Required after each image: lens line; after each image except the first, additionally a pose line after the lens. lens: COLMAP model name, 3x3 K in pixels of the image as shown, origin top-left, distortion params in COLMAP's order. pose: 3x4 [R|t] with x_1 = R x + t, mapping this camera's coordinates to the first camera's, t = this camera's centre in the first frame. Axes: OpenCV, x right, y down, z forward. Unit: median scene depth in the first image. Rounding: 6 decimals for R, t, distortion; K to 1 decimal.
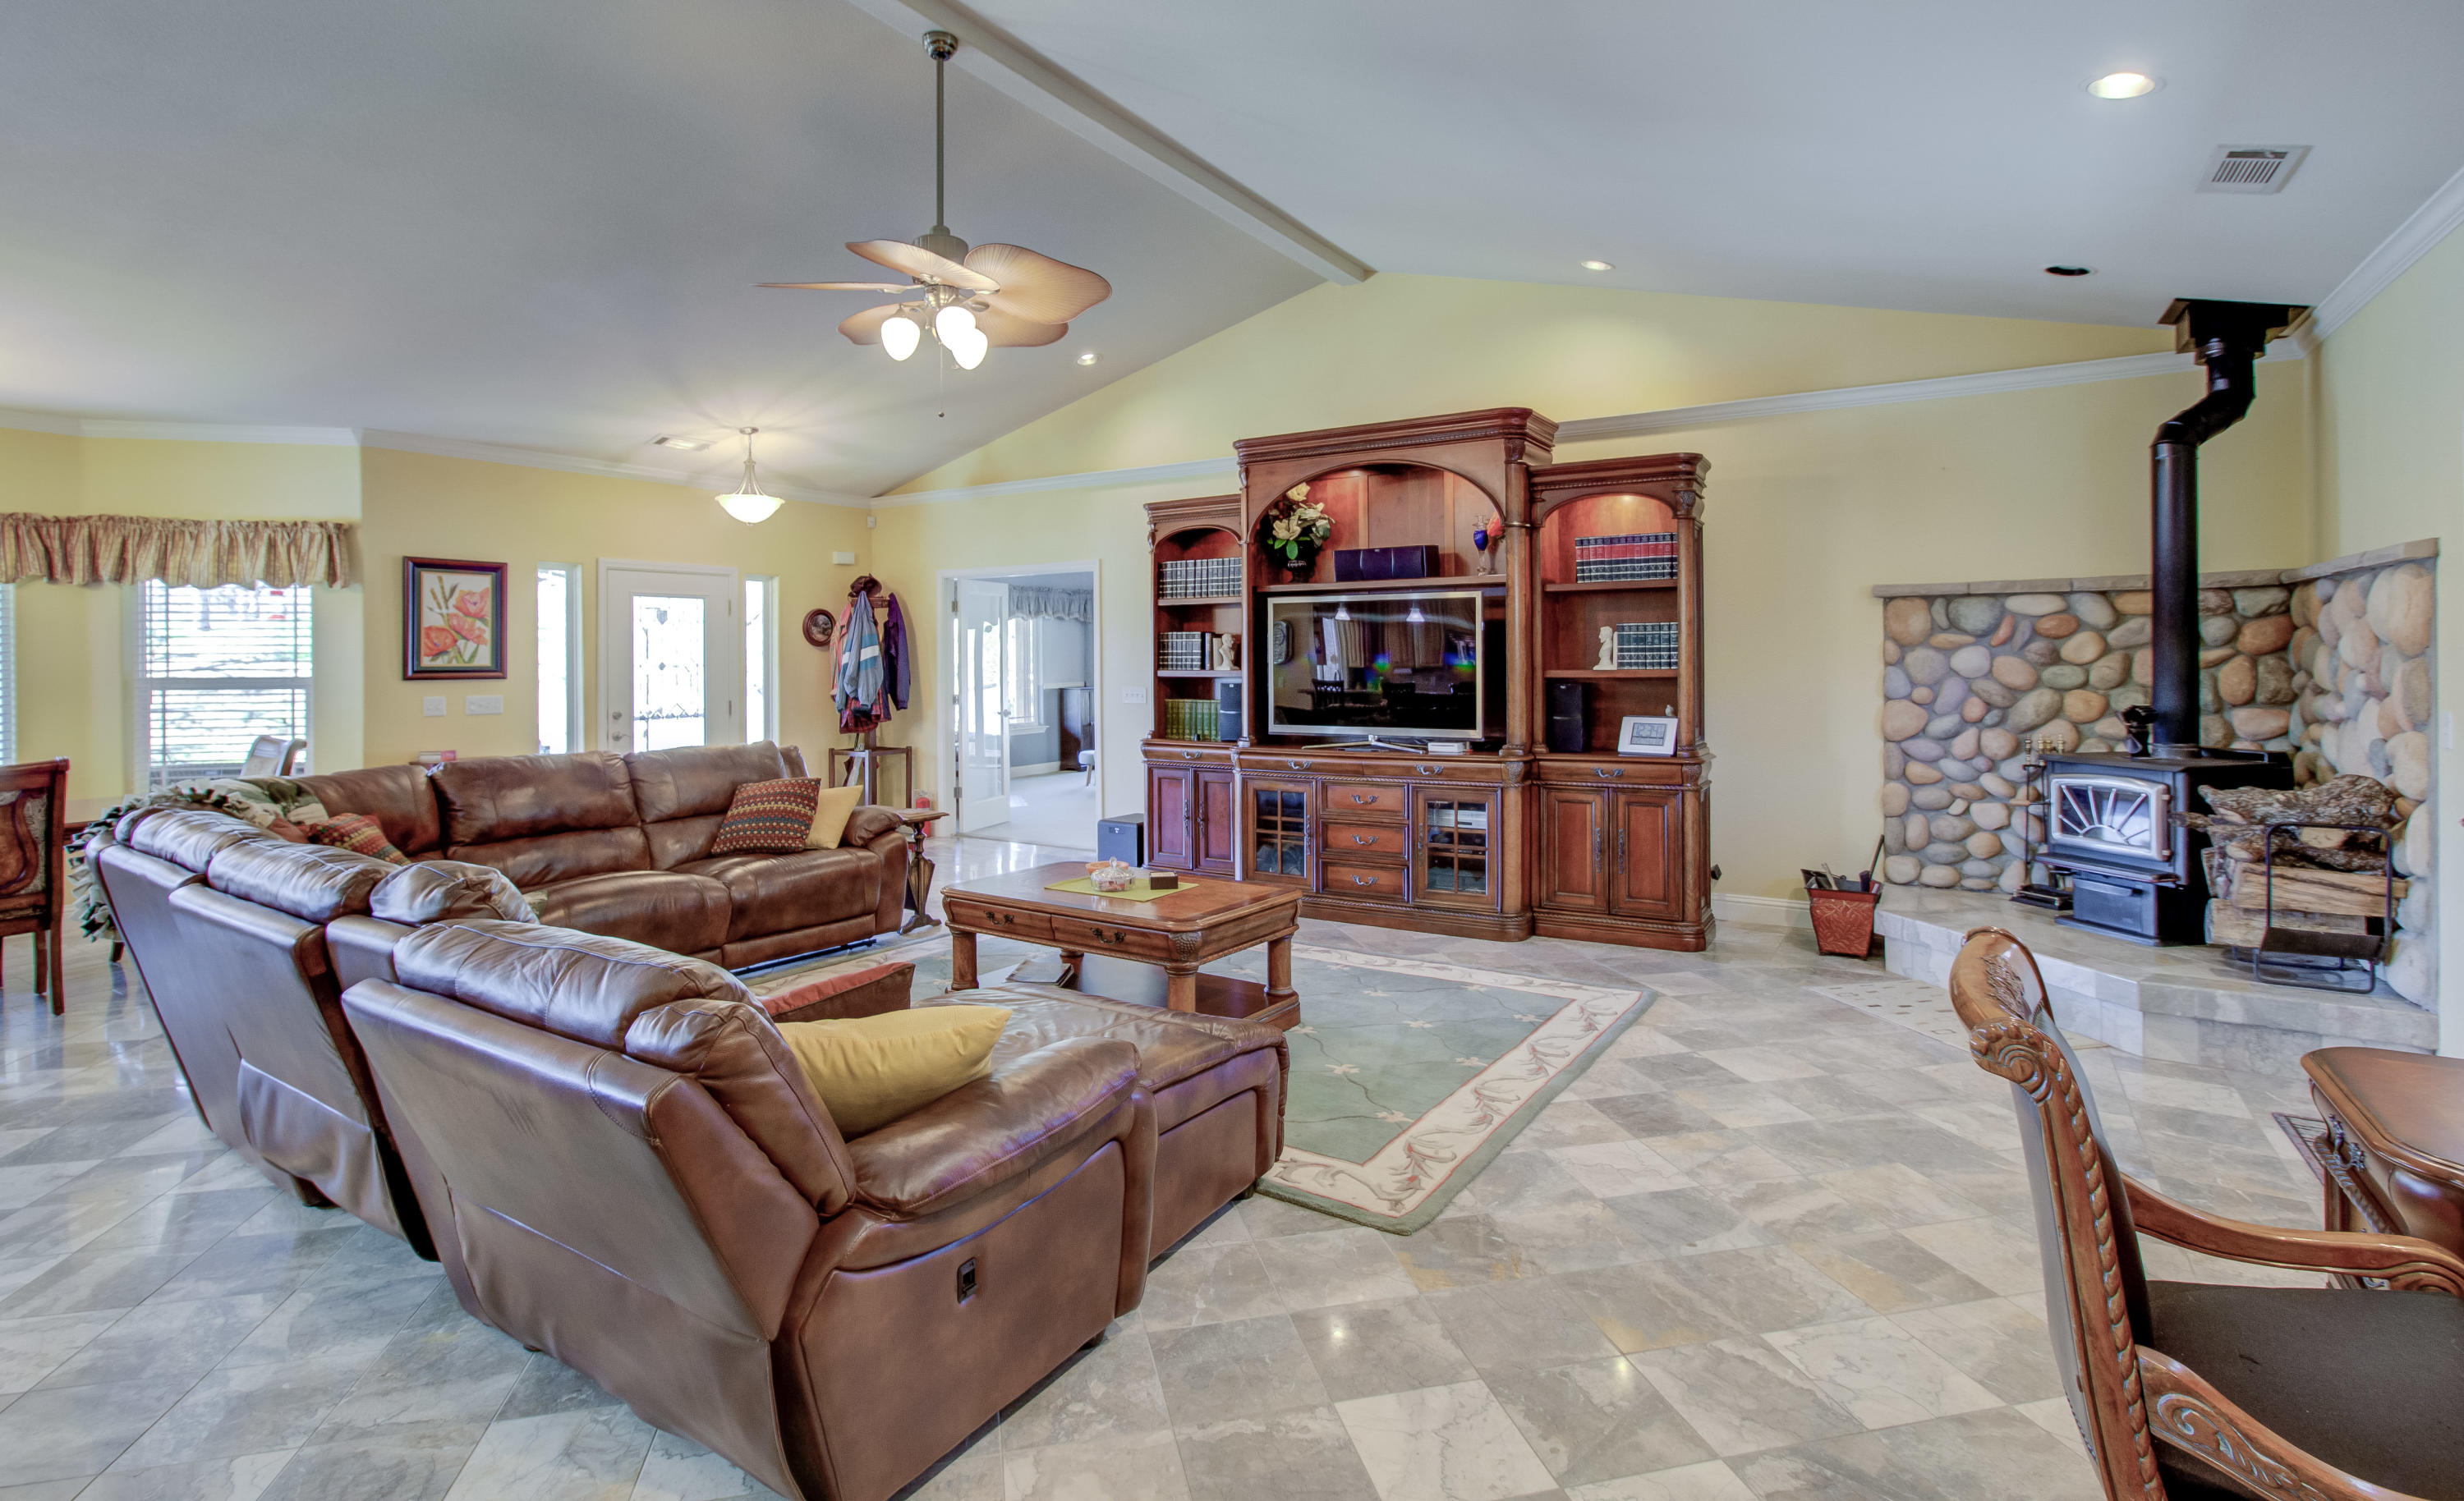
lens RADIAL K [[1146.4, 0, 1207.4], [0, 1146.4, 654.3], [0, 0, 1]] dist [-0.007612, 0.003787]
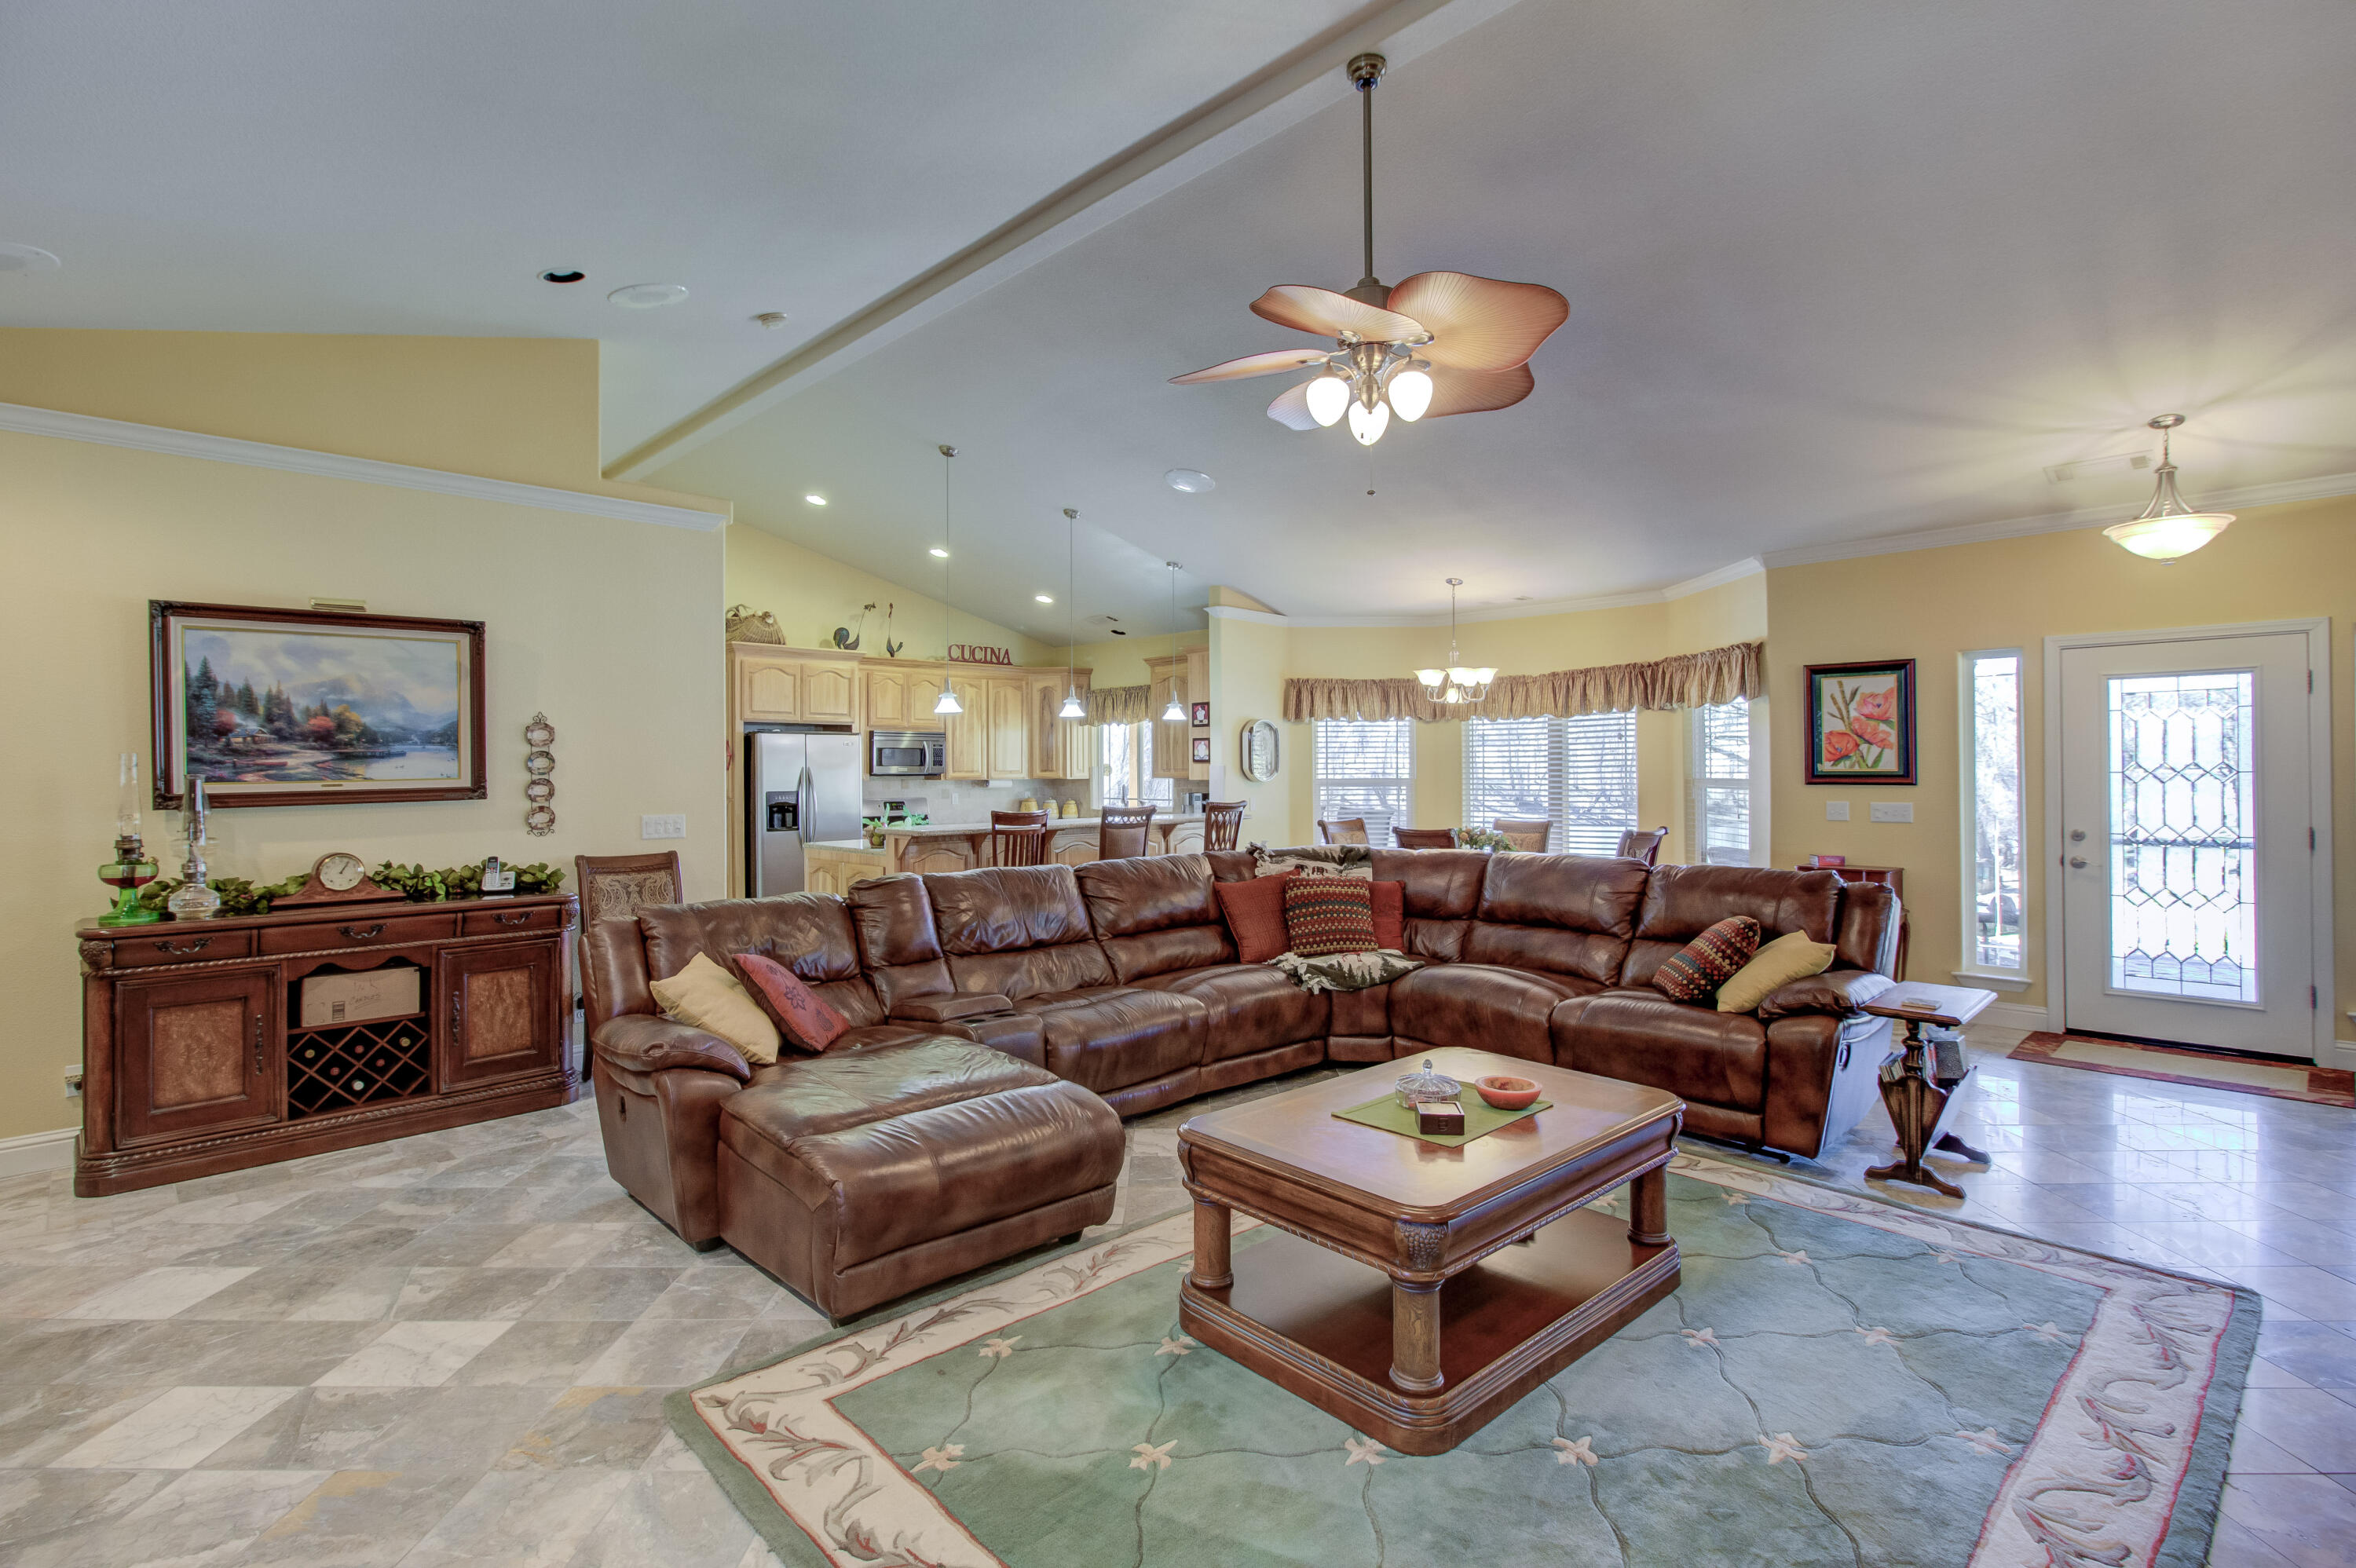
lens RADIAL K [[1106.4, 0, 1194.7], [0, 1106.4, 761.7], [0, 0, 1]] dist [-0.008847, 0.000949]
pose [[-0.202284, -0.000214, -0.979327, 0.436162], [0.007296, 0.999972, -0.001726, -0.000301], [0.979300, -0.007495, -0.202277, 0.731273]]
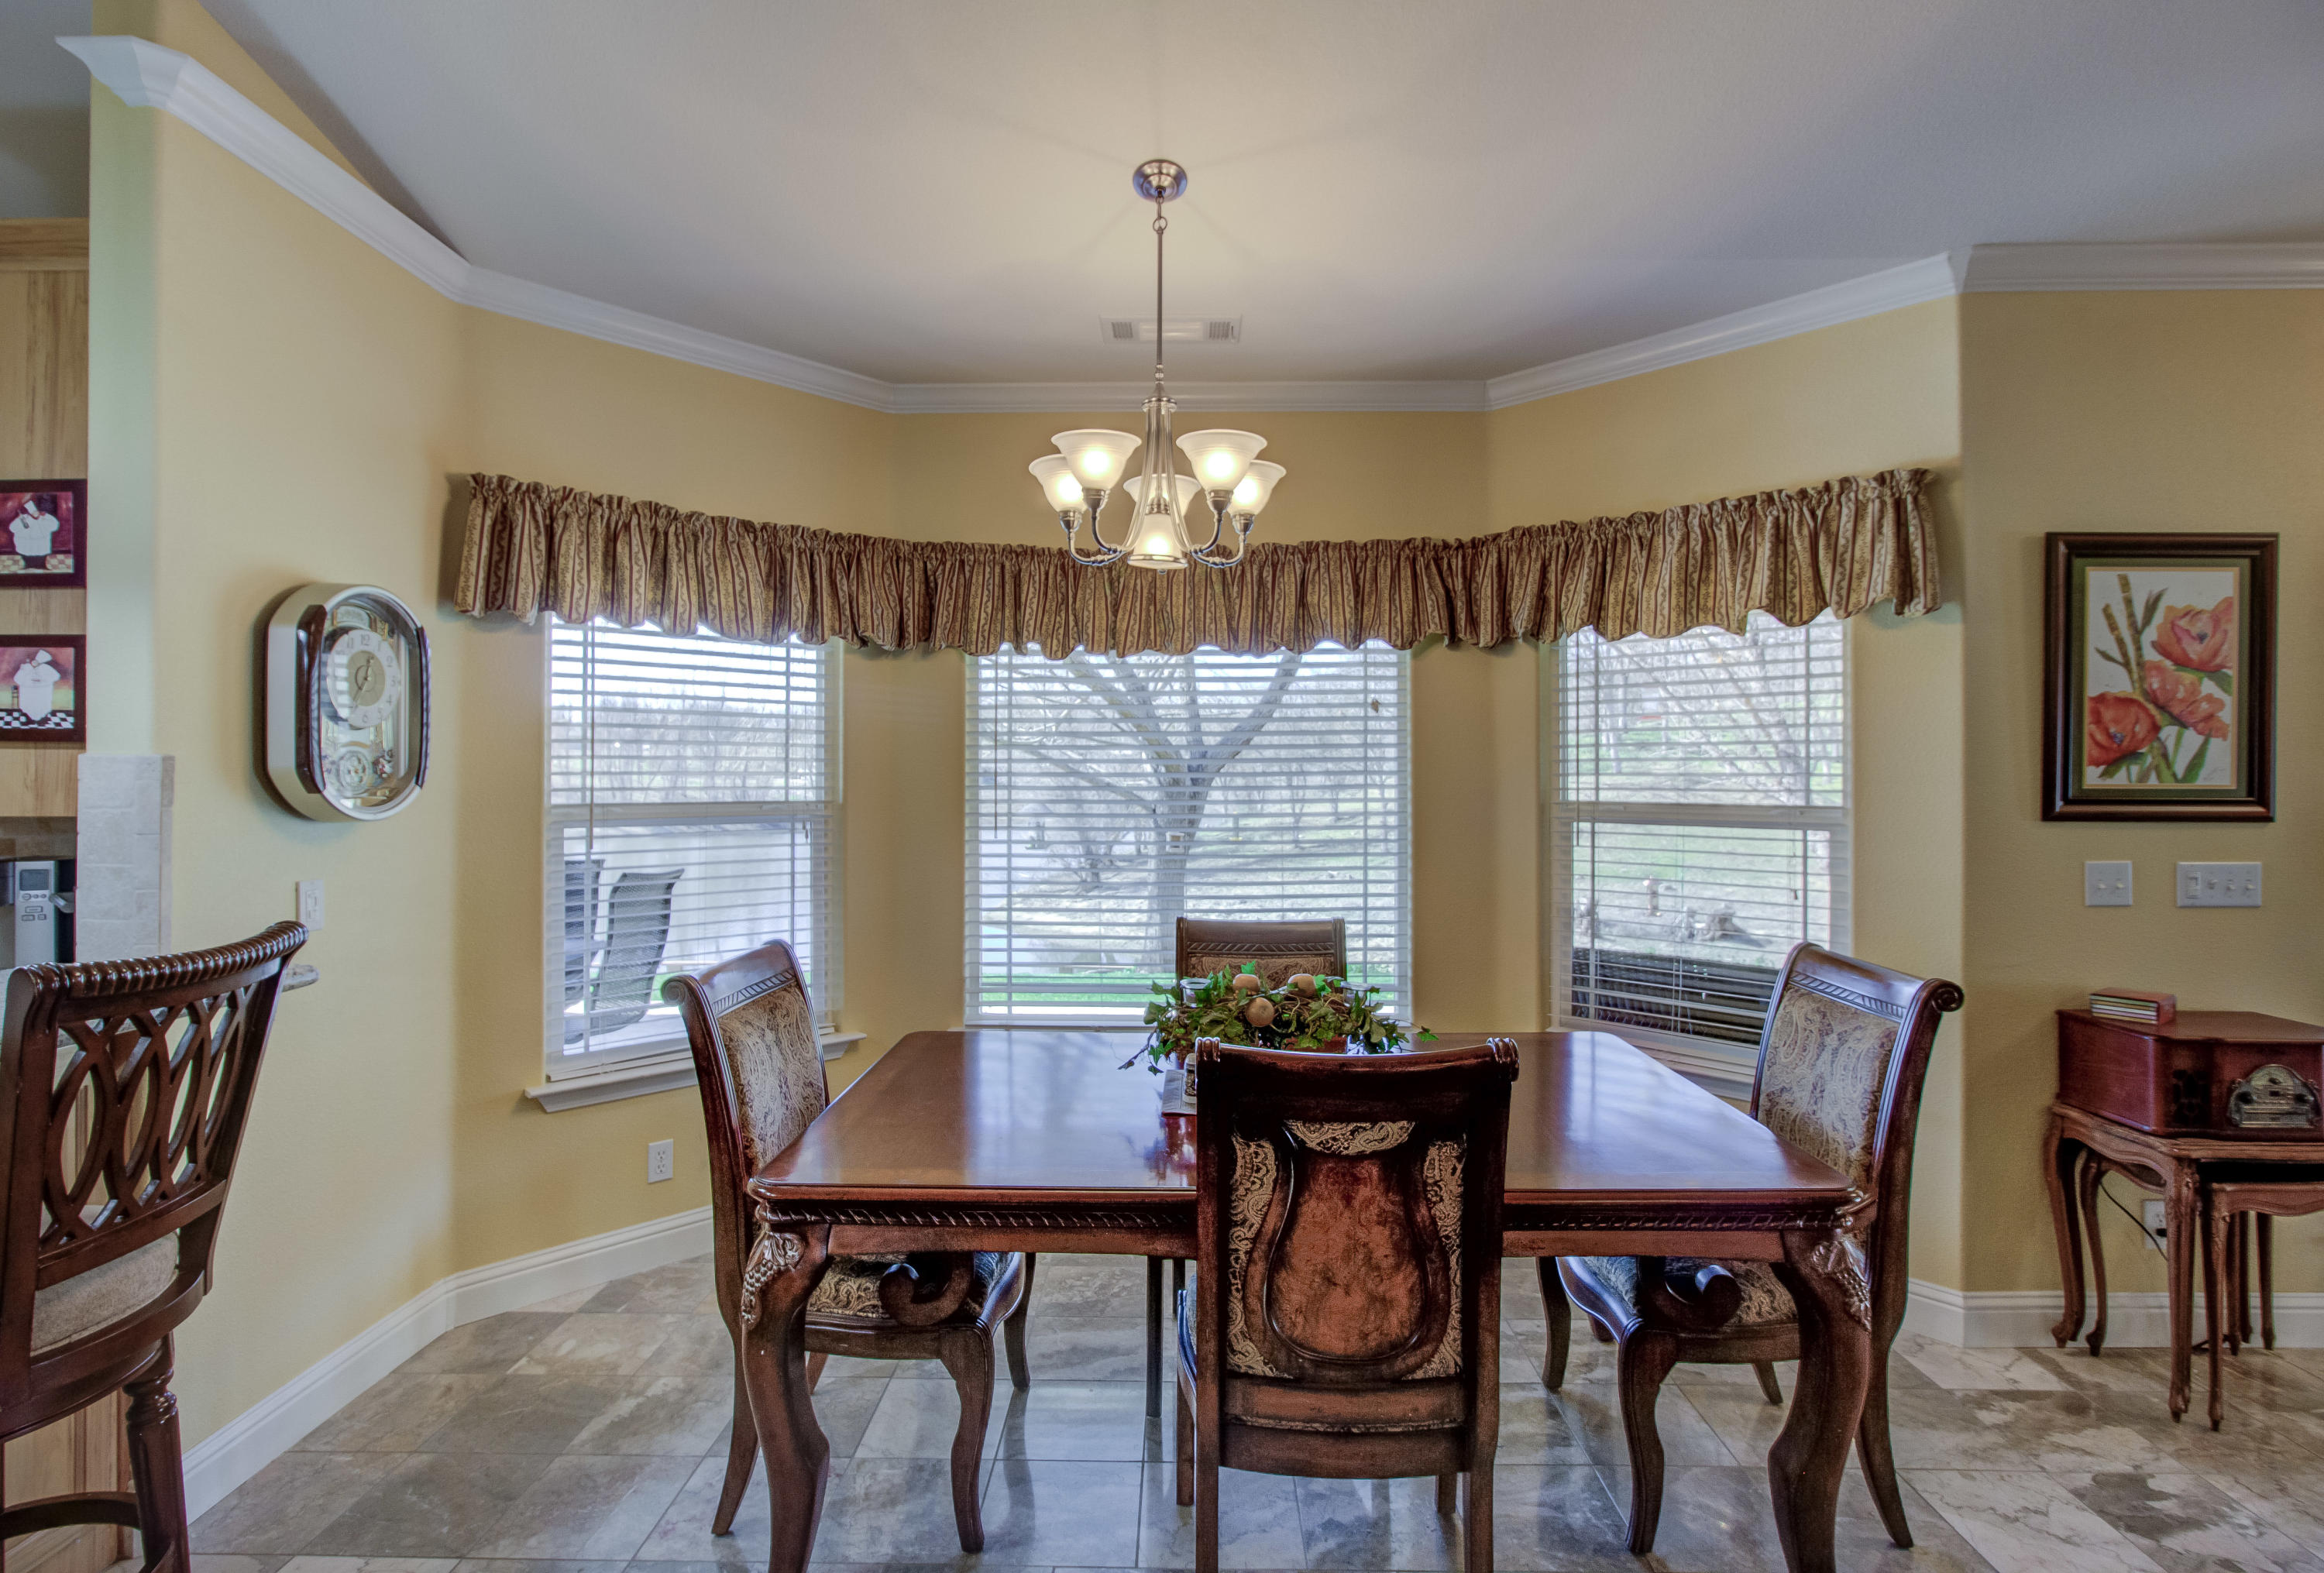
lens RADIAL K [[1139.9, 0, 1176.5], [0, 1139.9, 773.4], [0, 0, 1]] dist [0.000873, 0.001940]
pose [[0.530433, 0.004303, -0.847716, -0.566990], [-0.003652, 0.999989, 0.002791, 0.005583], [0.847719, 0.001615, 0.530444, 0.544529]]
